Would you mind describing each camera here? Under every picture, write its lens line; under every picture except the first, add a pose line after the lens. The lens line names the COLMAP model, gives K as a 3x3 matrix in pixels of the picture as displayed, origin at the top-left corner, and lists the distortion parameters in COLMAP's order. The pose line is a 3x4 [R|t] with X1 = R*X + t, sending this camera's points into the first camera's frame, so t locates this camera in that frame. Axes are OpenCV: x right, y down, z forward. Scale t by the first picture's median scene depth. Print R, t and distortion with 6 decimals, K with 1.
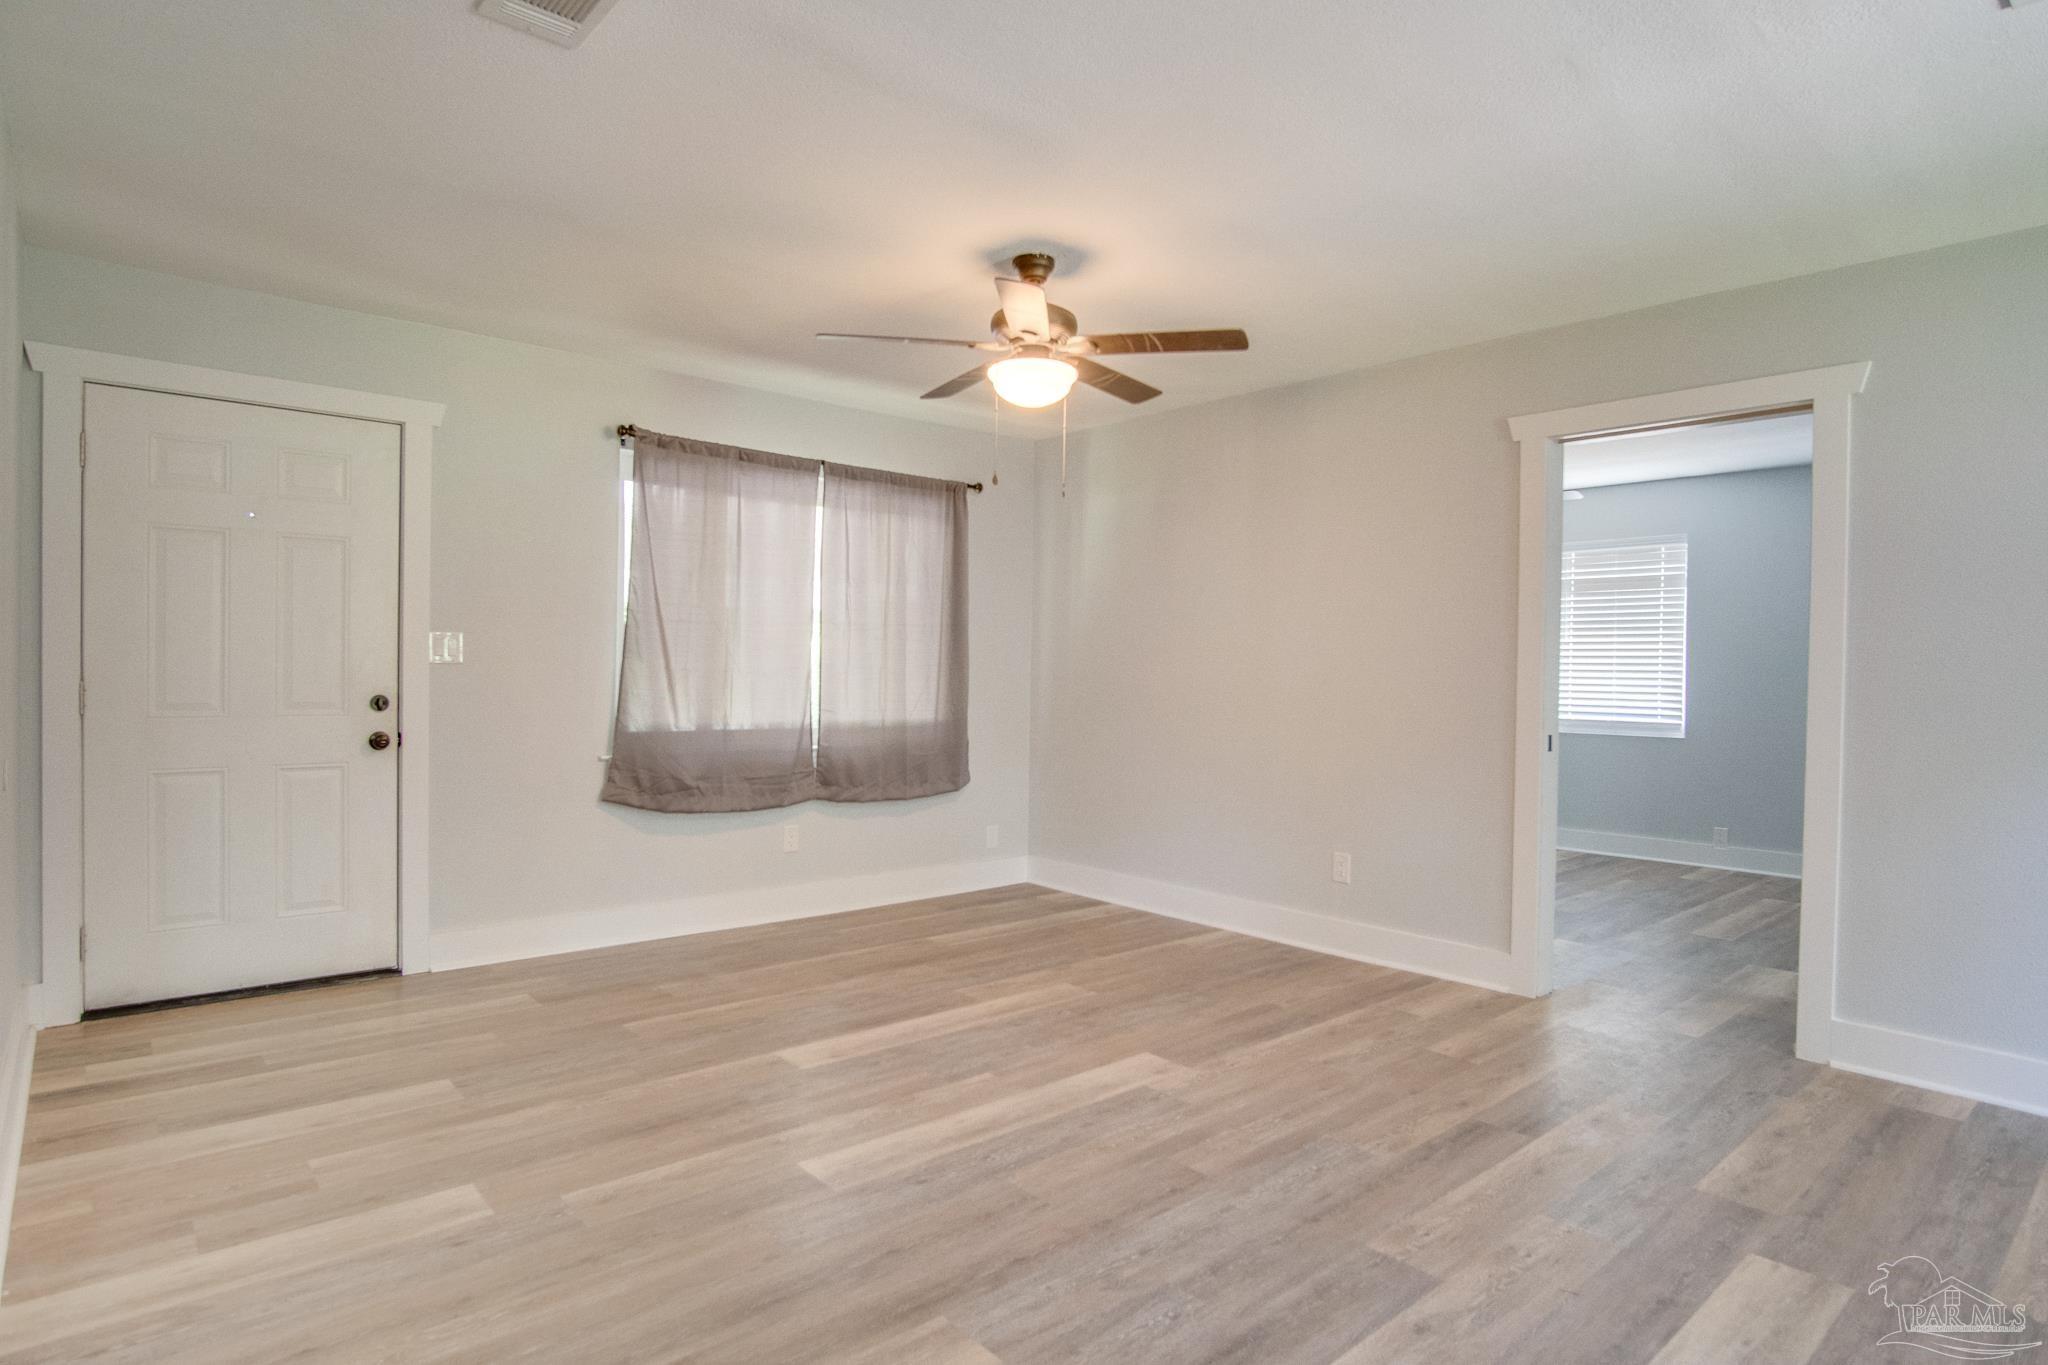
lens RADIAL K [[1092.7, 0, 1024.0], [0, 1092.7, 682.5], [0, 0, 1]] dist [-0.032499, 0.008311]
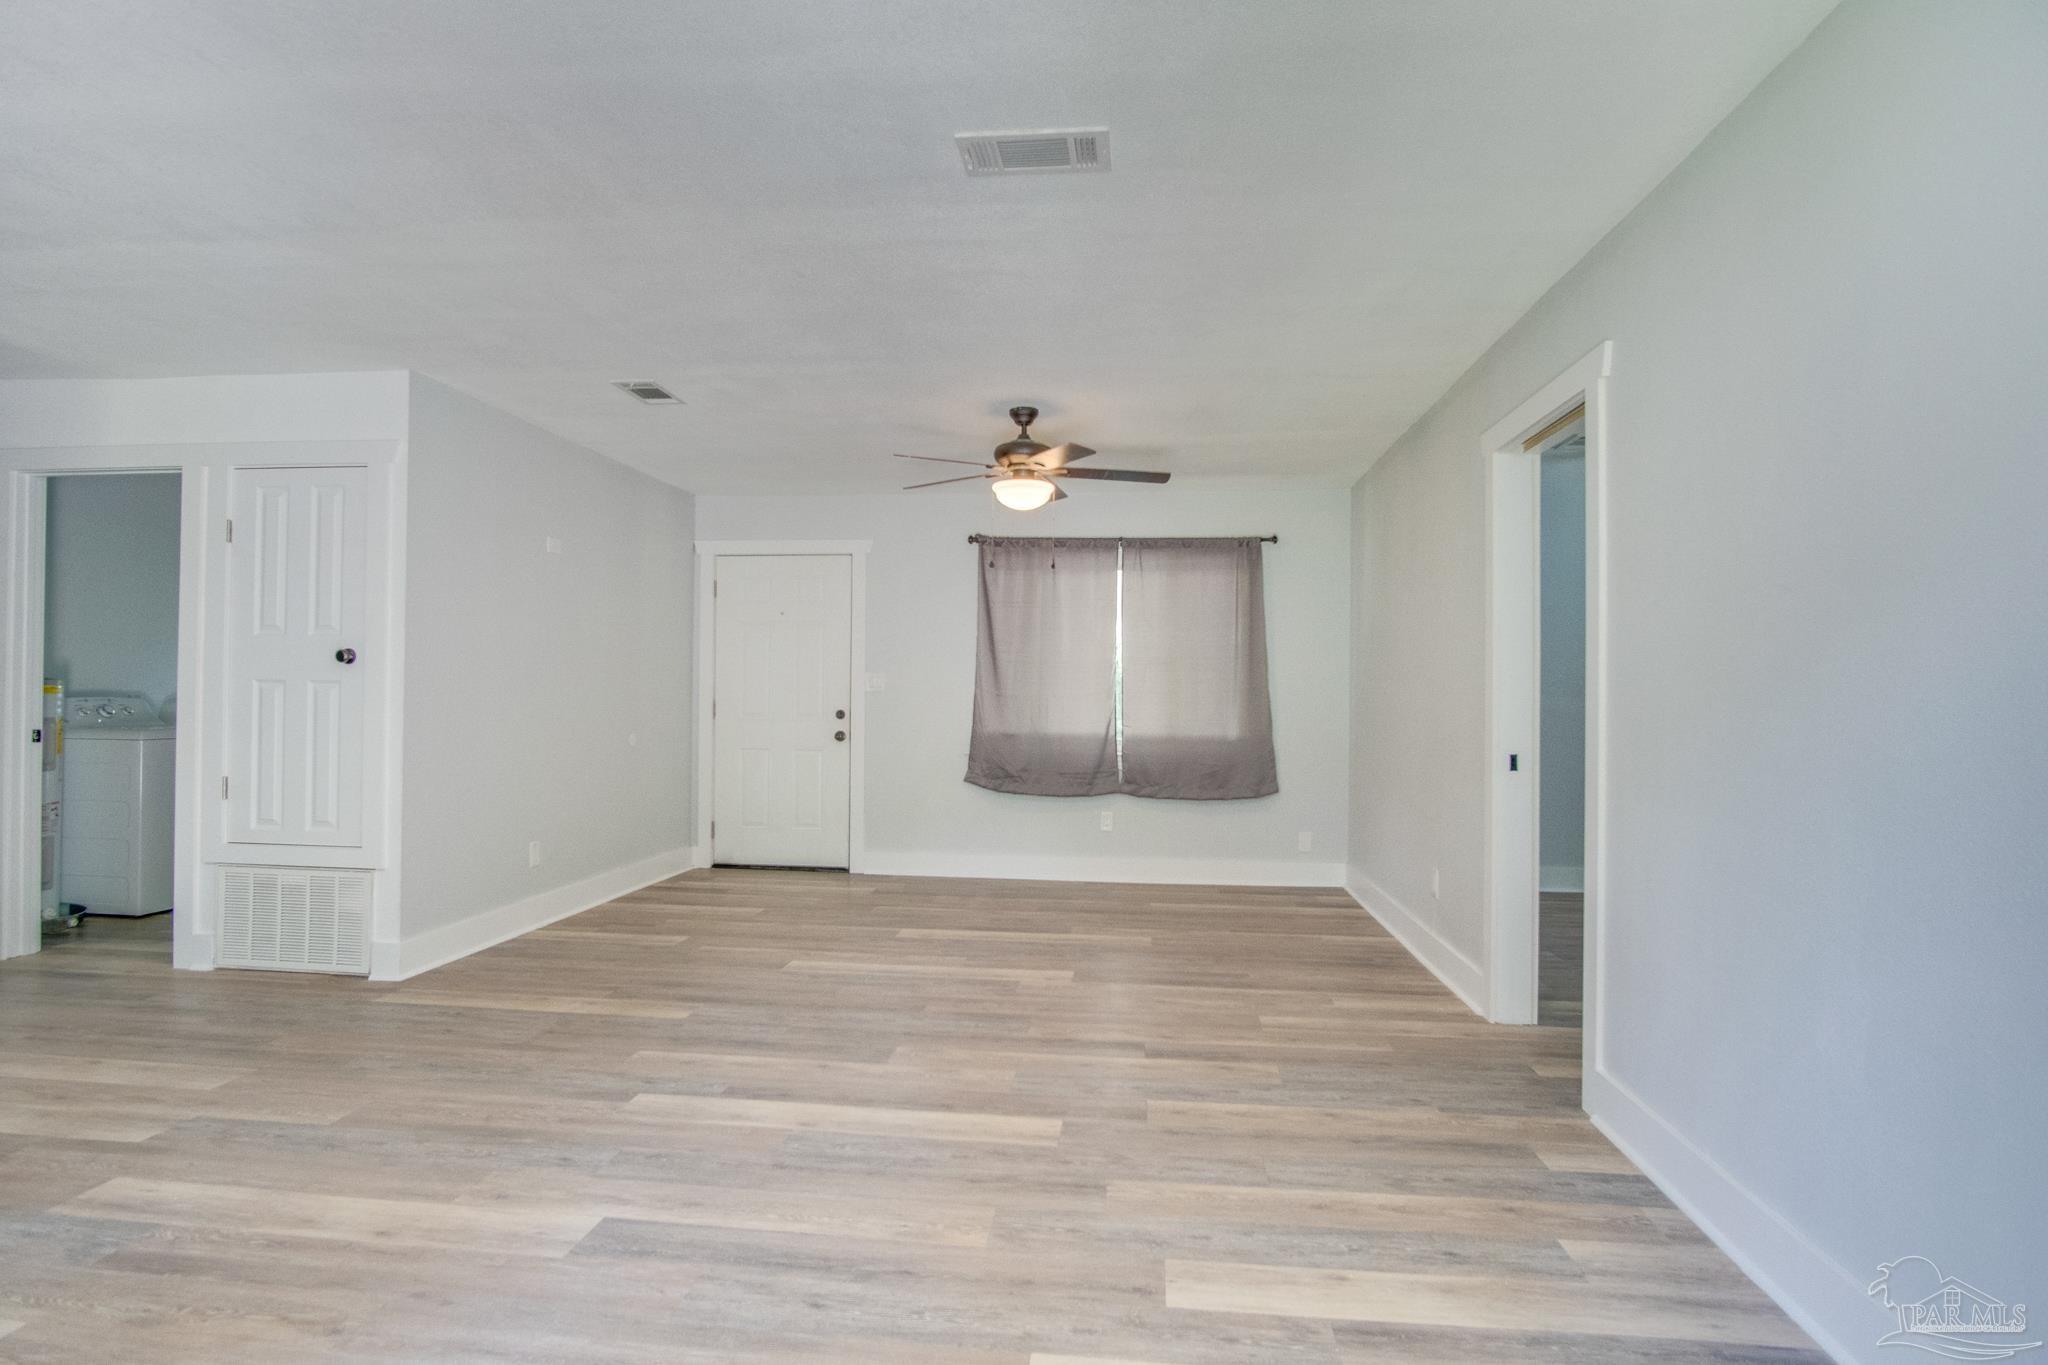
lens RADIAL K [[1092.7, 0, 1024.0], [0, 1092.7, 682.5], [0, 0, 1]] dist [-0.032499, 0.008311]
pose [[0.677020, -0.015952, -0.735791, 0.869531], [-0.007784, 0.999554, -0.028833, 0.015192], [0.735923, 0.025248, 0.676594, 0.019336]]
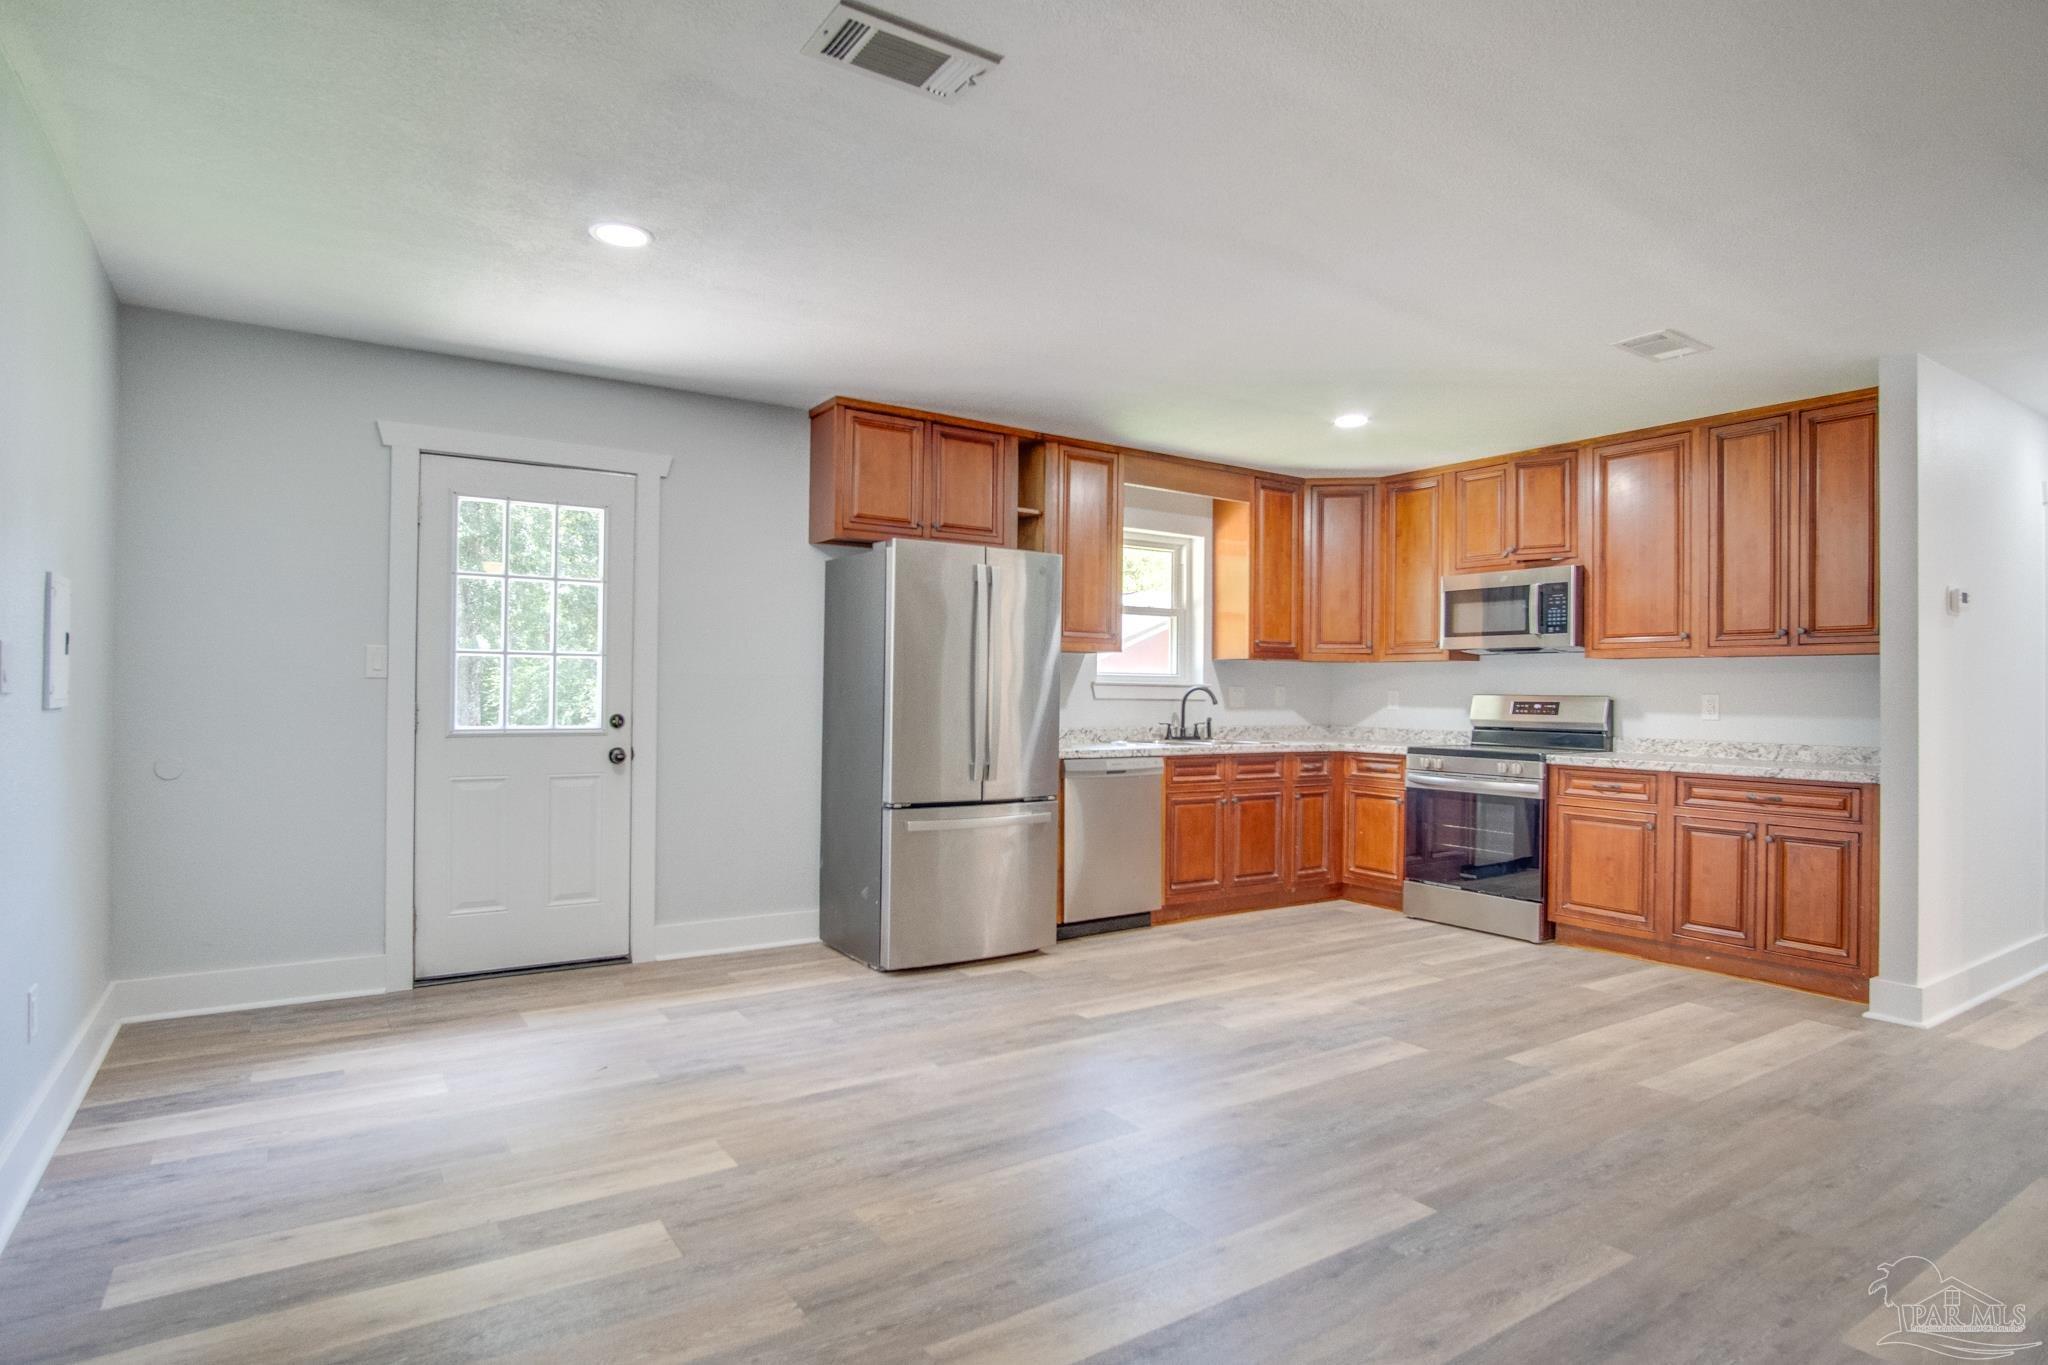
lens RADIAL K [[1092.7, 0, 1024.0], [0, 1092.7, 682.5], [0, 0, 1]] dist [-0.032499, 0.008311]
pose [[-0.990808, -0.026153, 0.132721, 0.283205], [-0.025871, 0.999658, 0.003851, -0.004239], [-0.132776, 0.000382, -0.991146, 0.953878]]
